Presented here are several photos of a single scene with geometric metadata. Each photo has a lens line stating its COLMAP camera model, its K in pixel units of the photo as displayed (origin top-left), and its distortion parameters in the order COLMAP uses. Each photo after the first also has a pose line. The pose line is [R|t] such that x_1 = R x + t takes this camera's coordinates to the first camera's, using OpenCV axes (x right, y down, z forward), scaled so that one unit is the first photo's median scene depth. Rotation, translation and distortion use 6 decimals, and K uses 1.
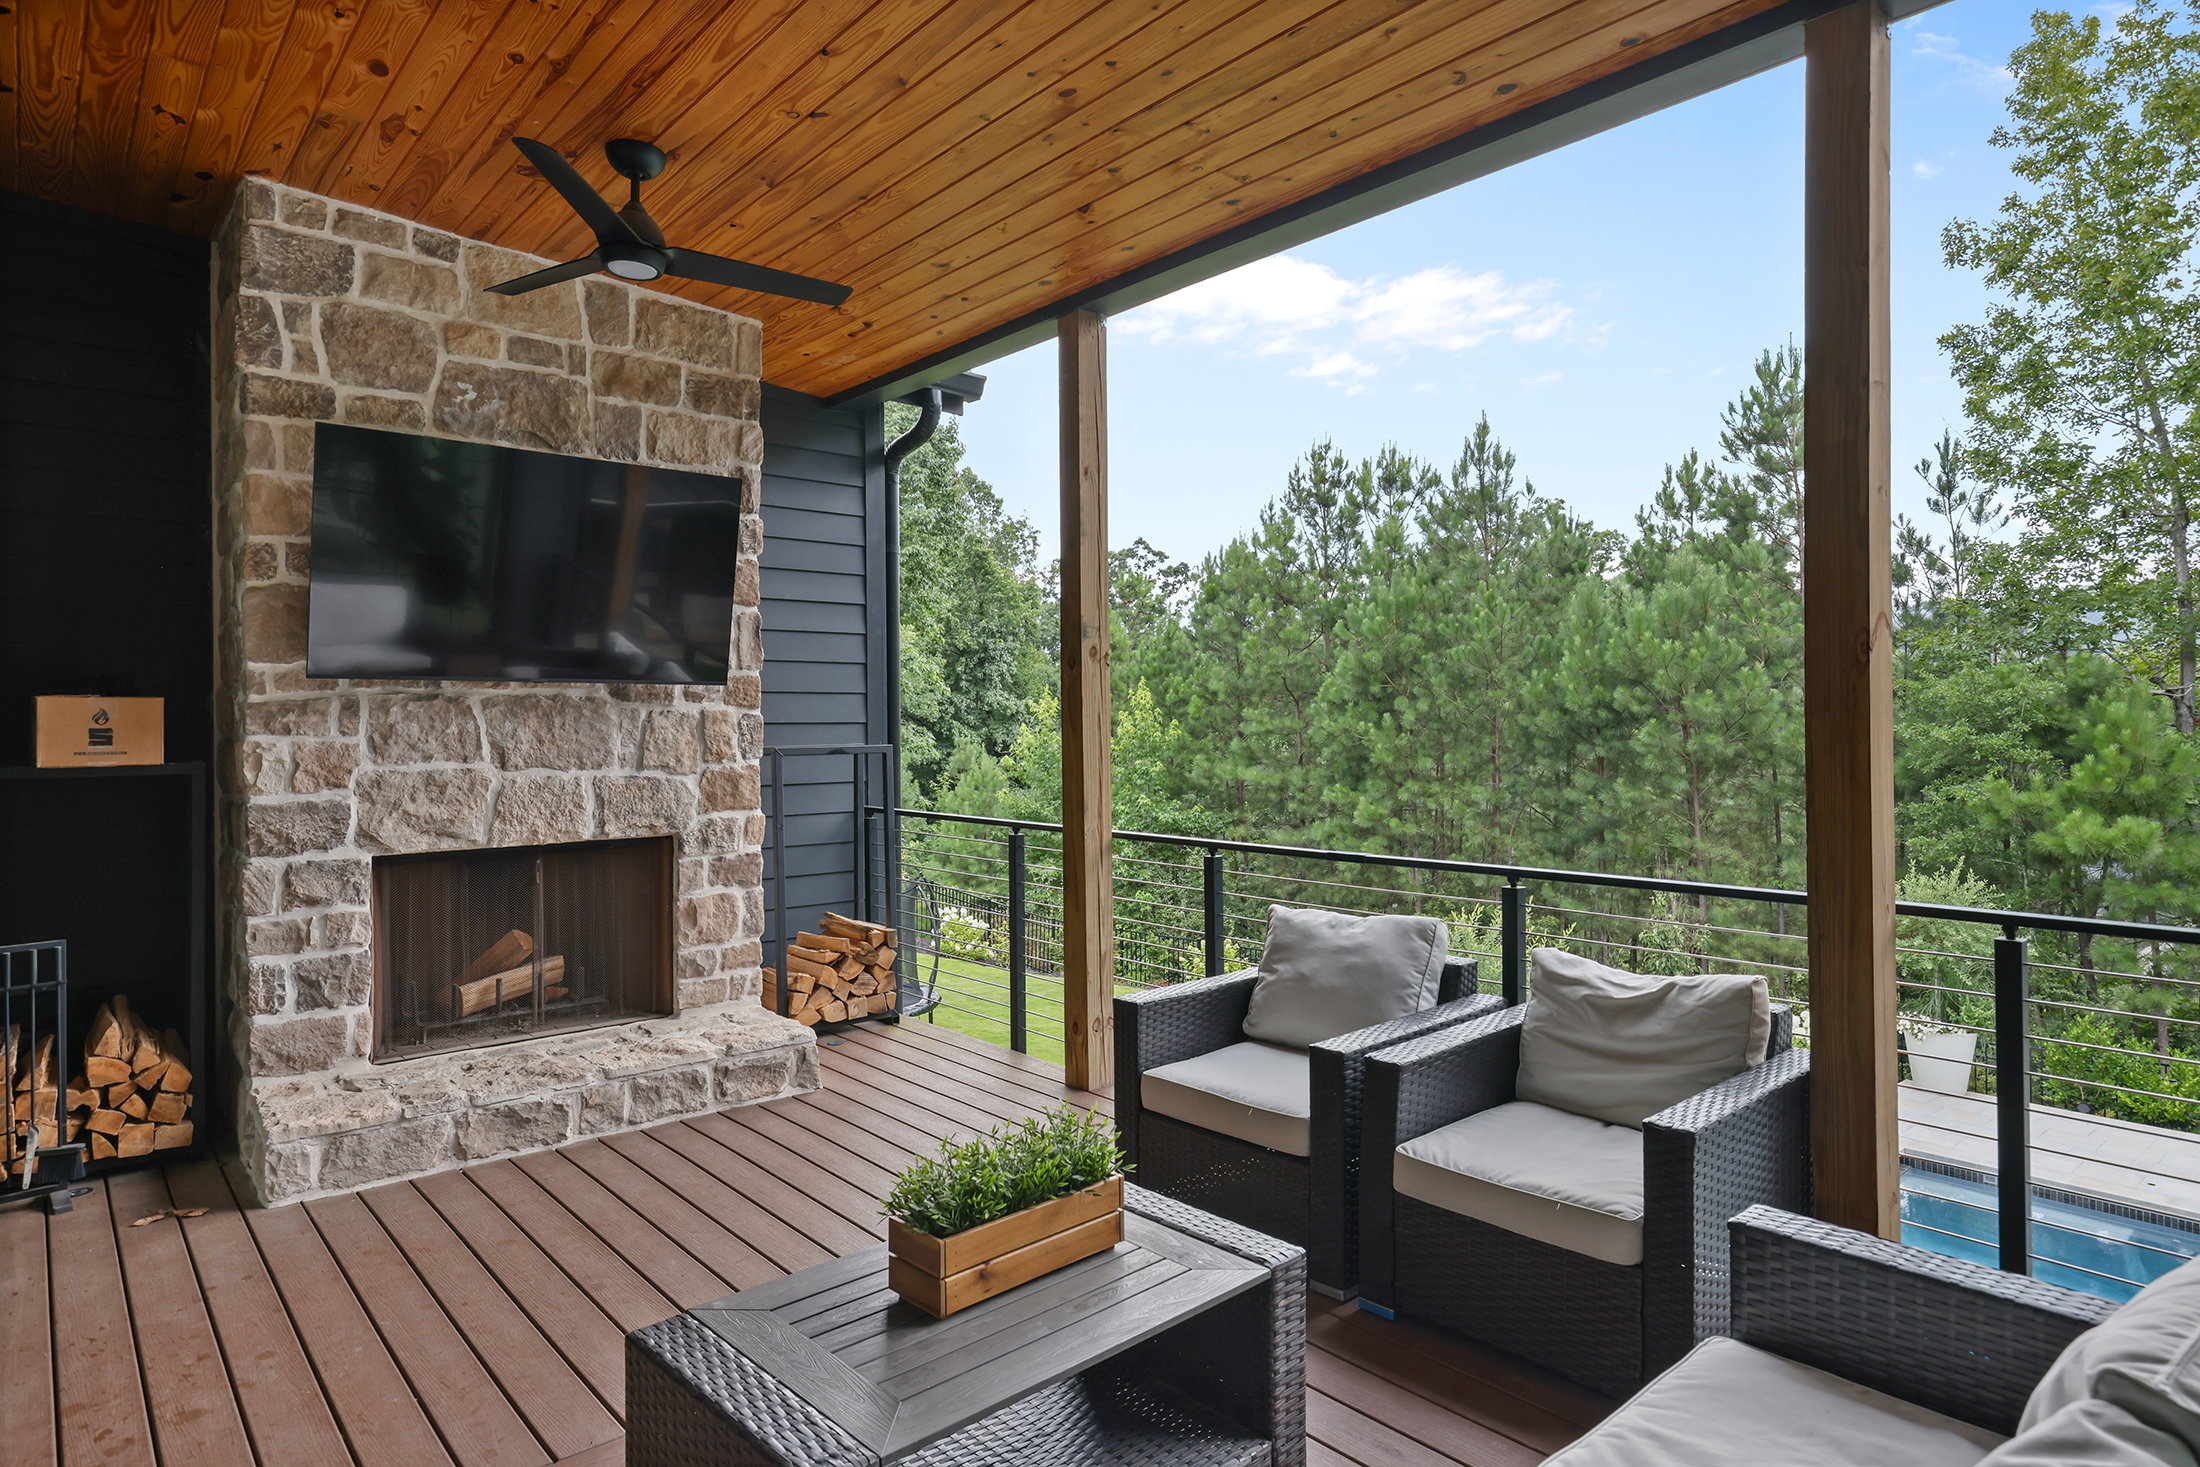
lens RADIAL K [[1256.9, 0, 1122.2], [0, 1256.9, 706.6], [0, 0, 1]] dist [-0.000888, 0.000499]
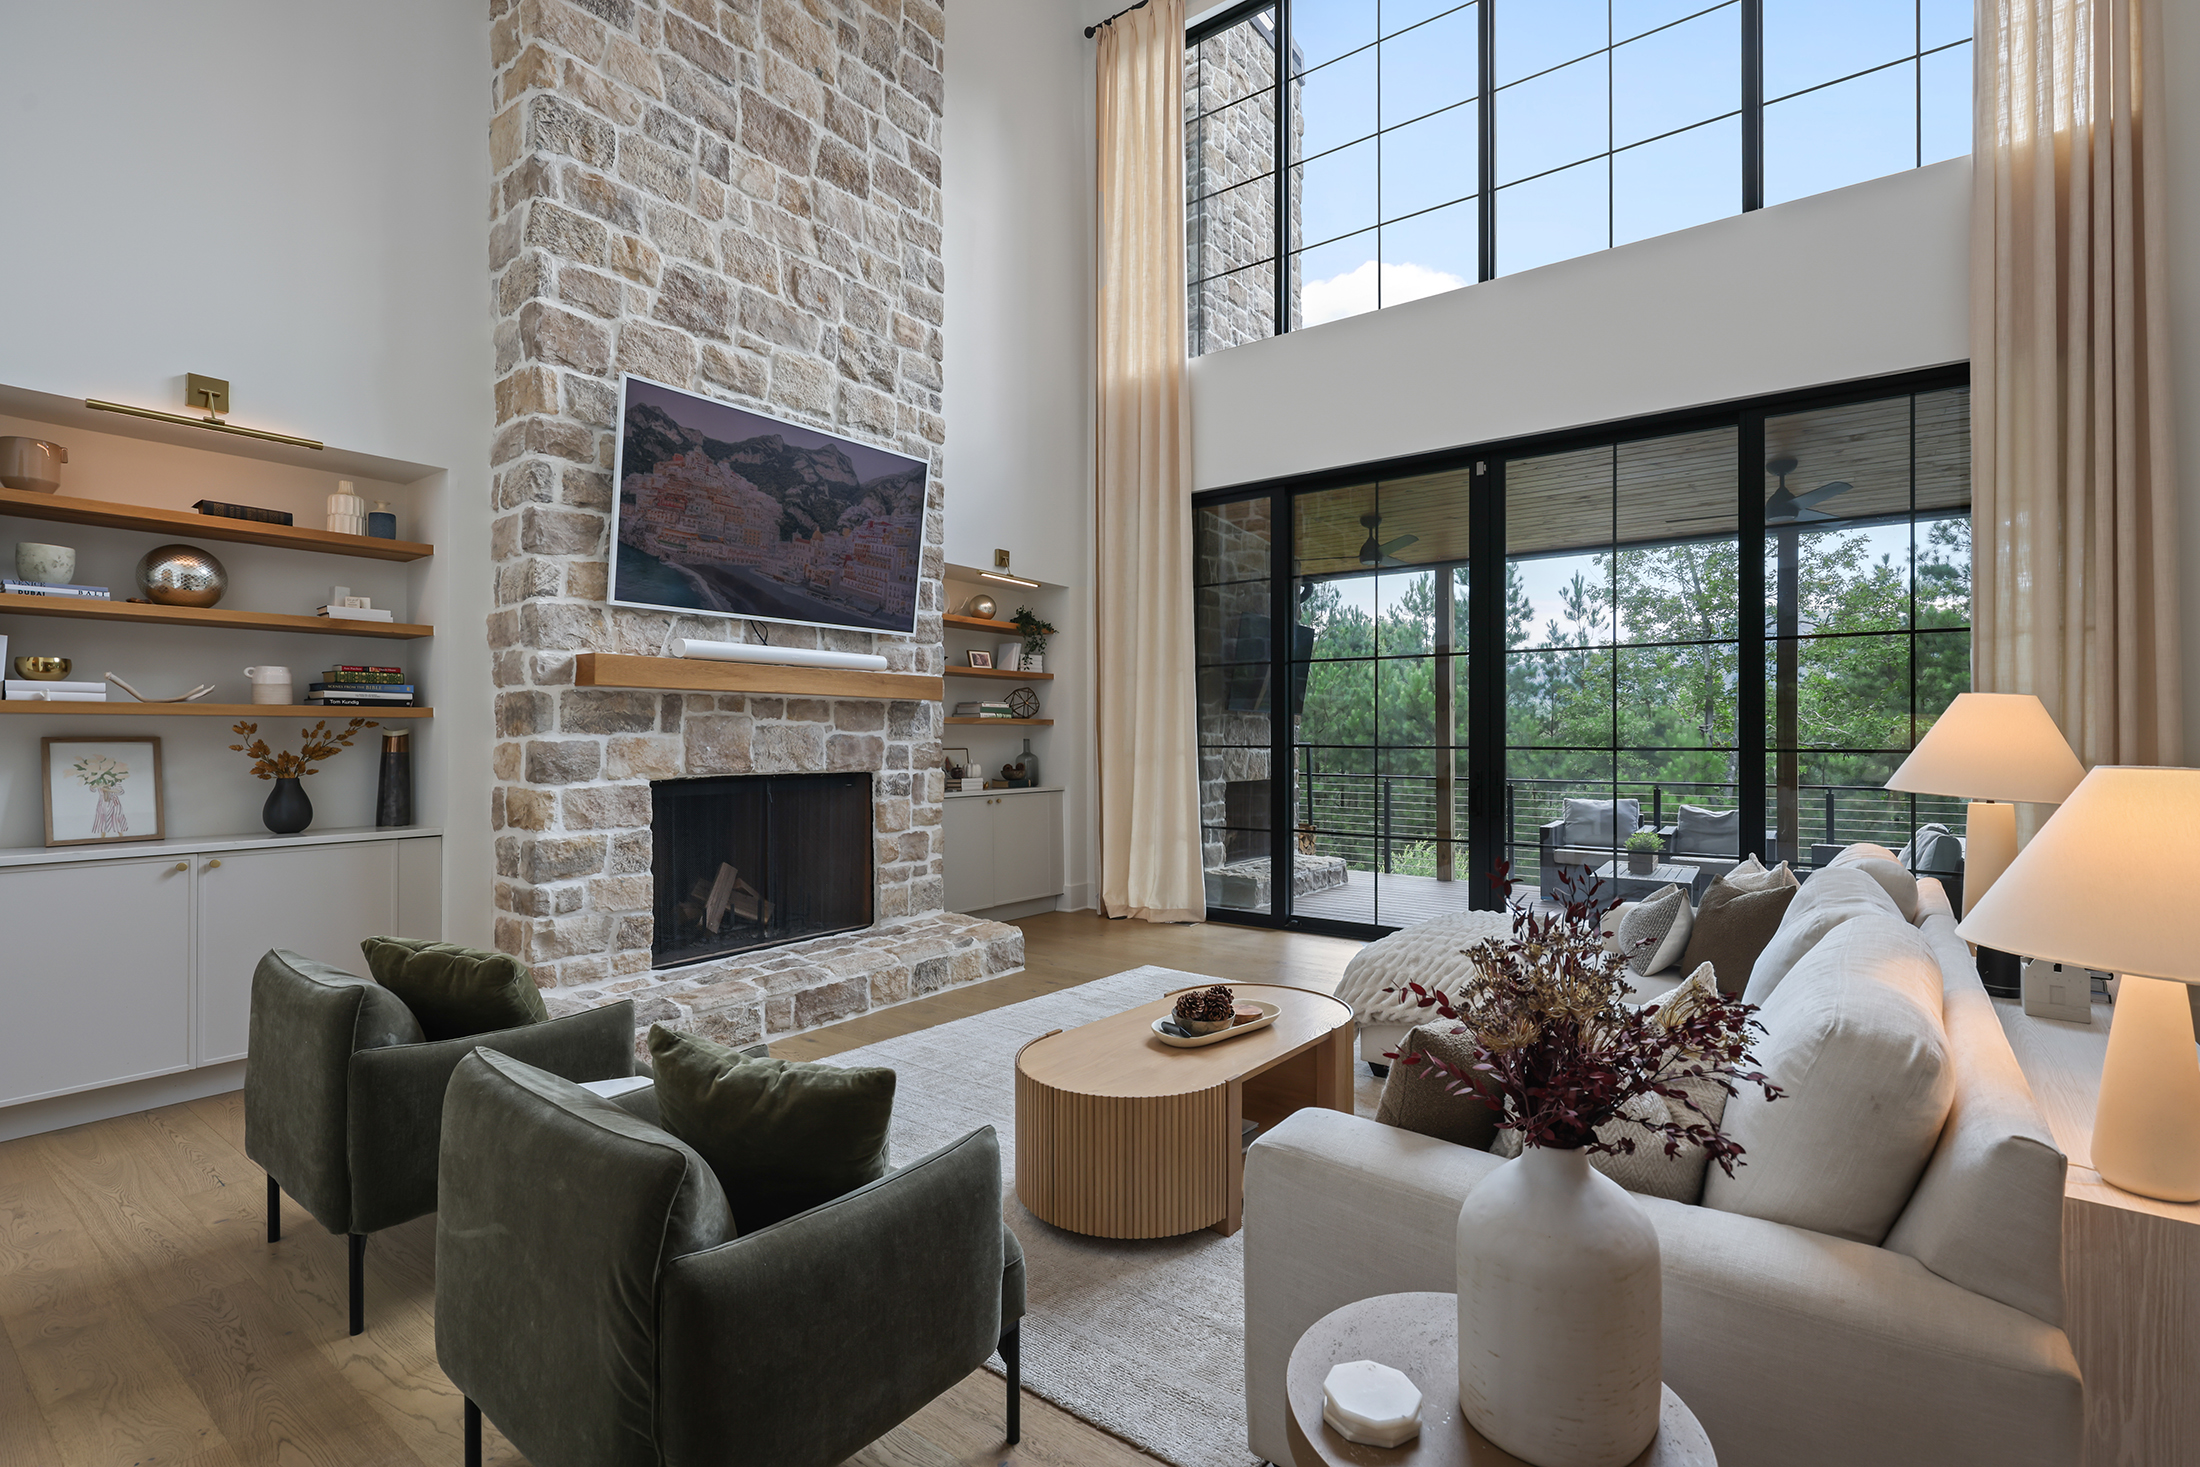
lens RADIAL K [[991.0, 0, 1115.8], [0, 991.0, 730.3], [0, 0, 1]] dist [-0.007526, 0.001023]
pose [[0.976943, 0.013904, 0.213049, -1.073658], [-0.013532, 0.999903, -0.003206, 0.023969], [-0.213073, 0.000249, 0.977036, -0.760979]]
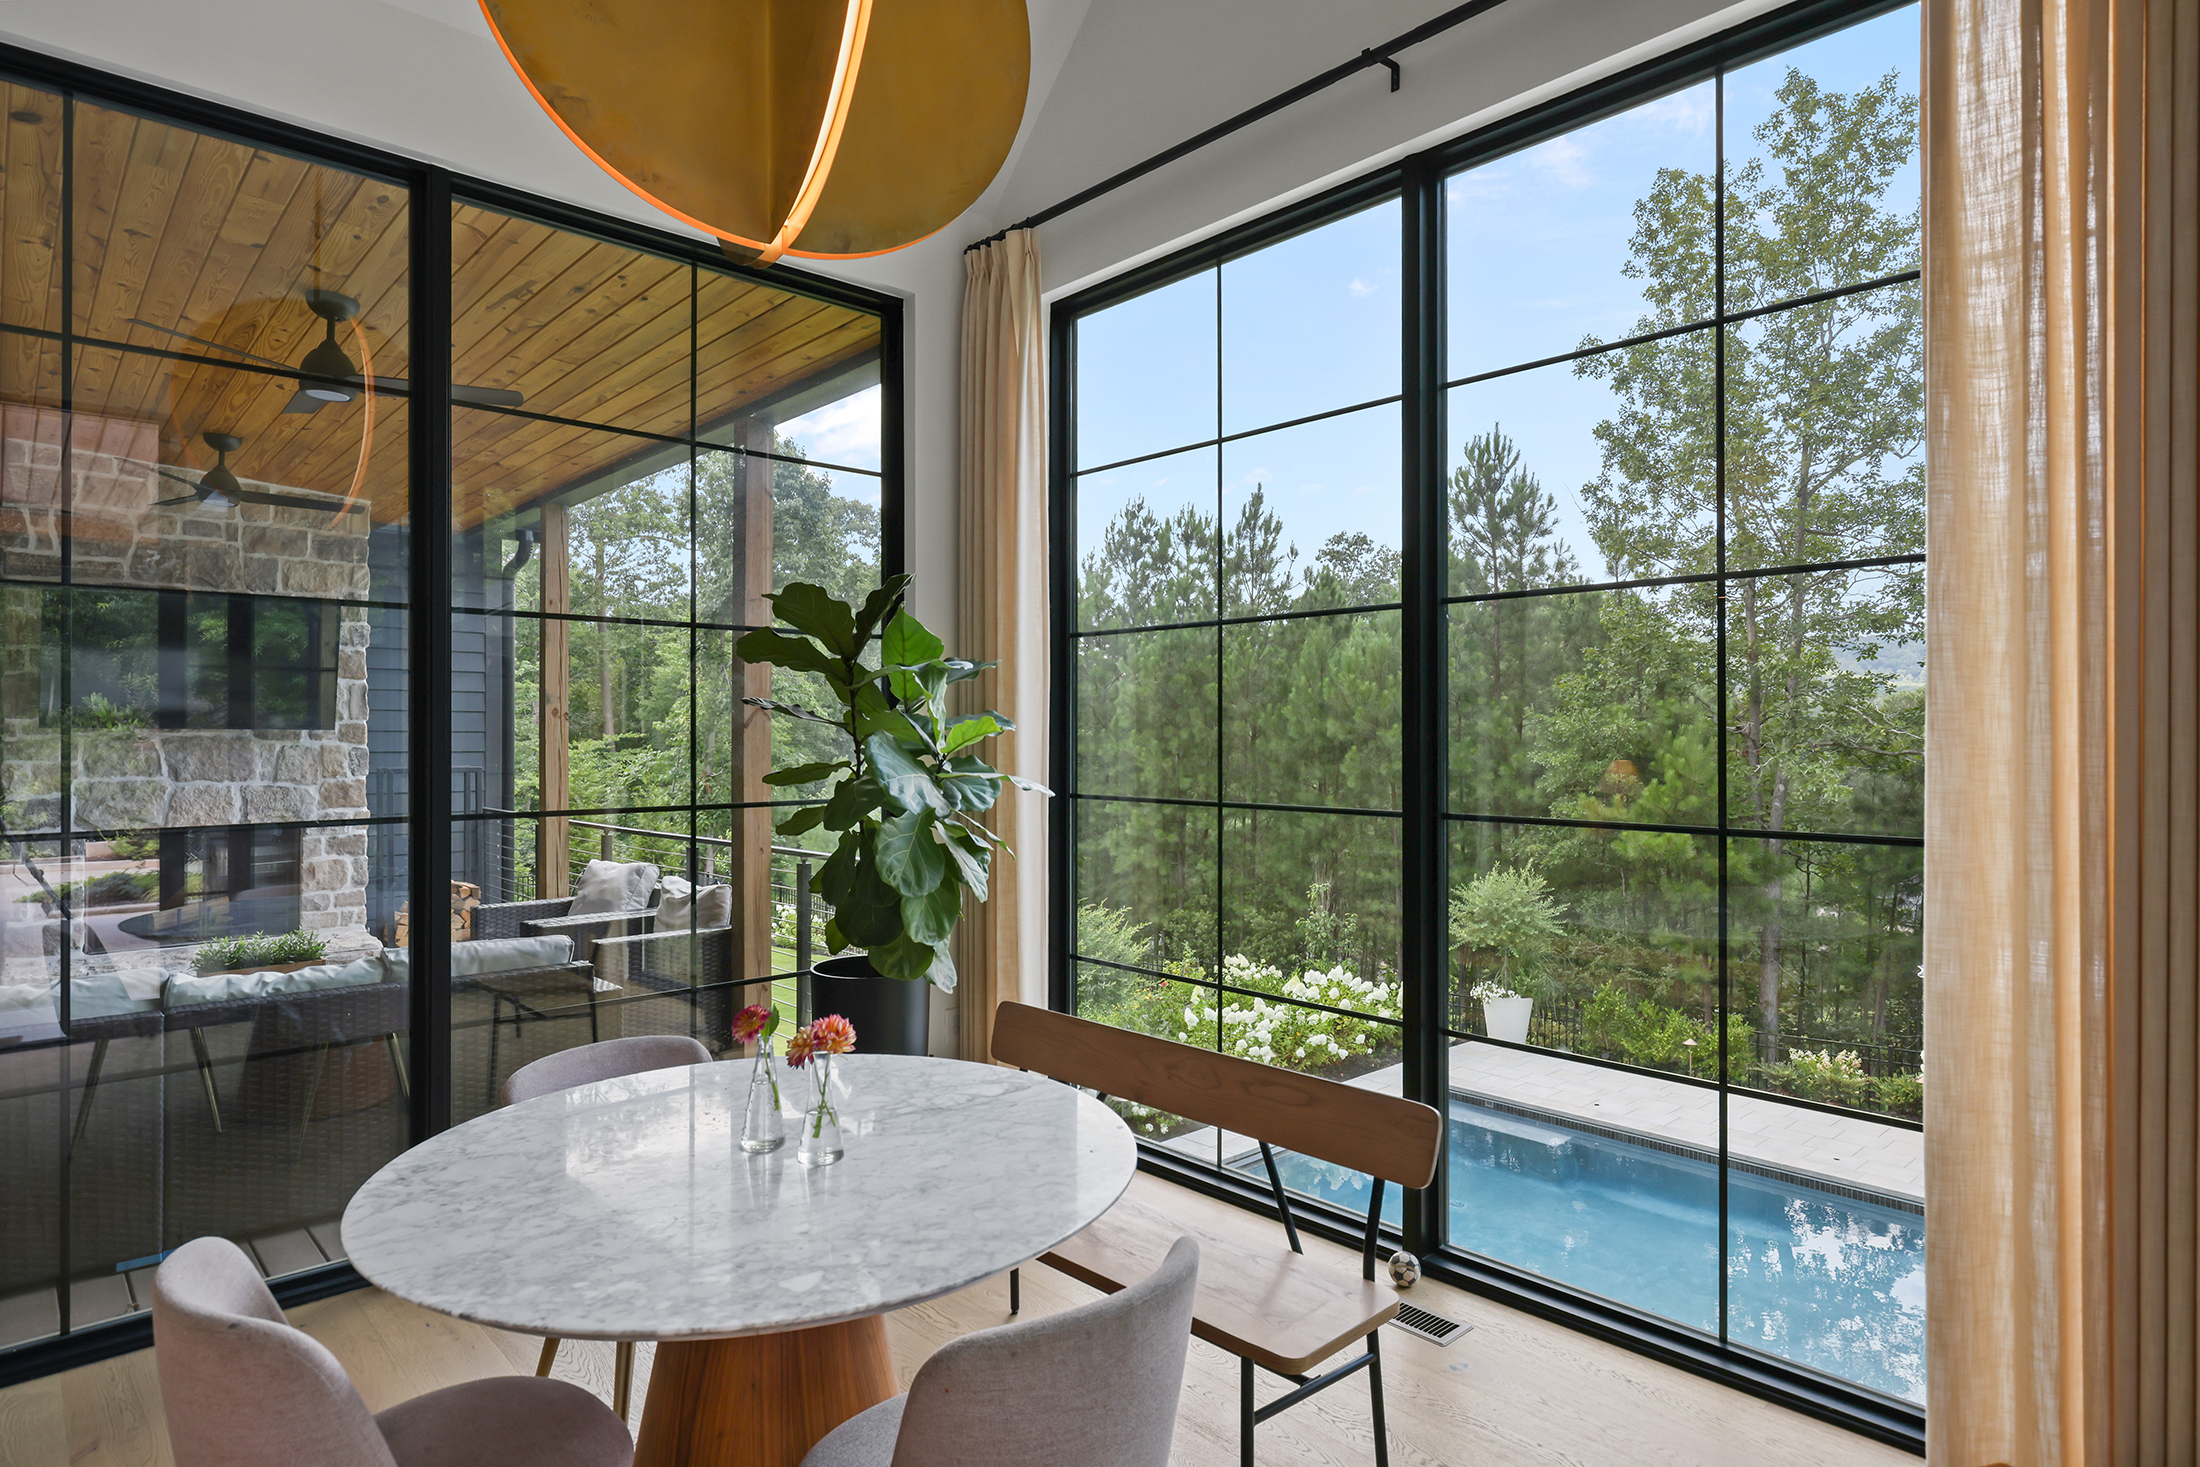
lens RADIAL K [[1205.6, 0, 1111.5], [0, 1205.6, 727.2], [0, 0, 1]] dist [0.001746, -0.000905]
pose [[0.999602, 0.007277, 0.027272, 0.651065], [-0.007260, 0.999973, -0.000713, -0.027120], [-0.027276, 0.000515, 0.999628, -0.586607]]
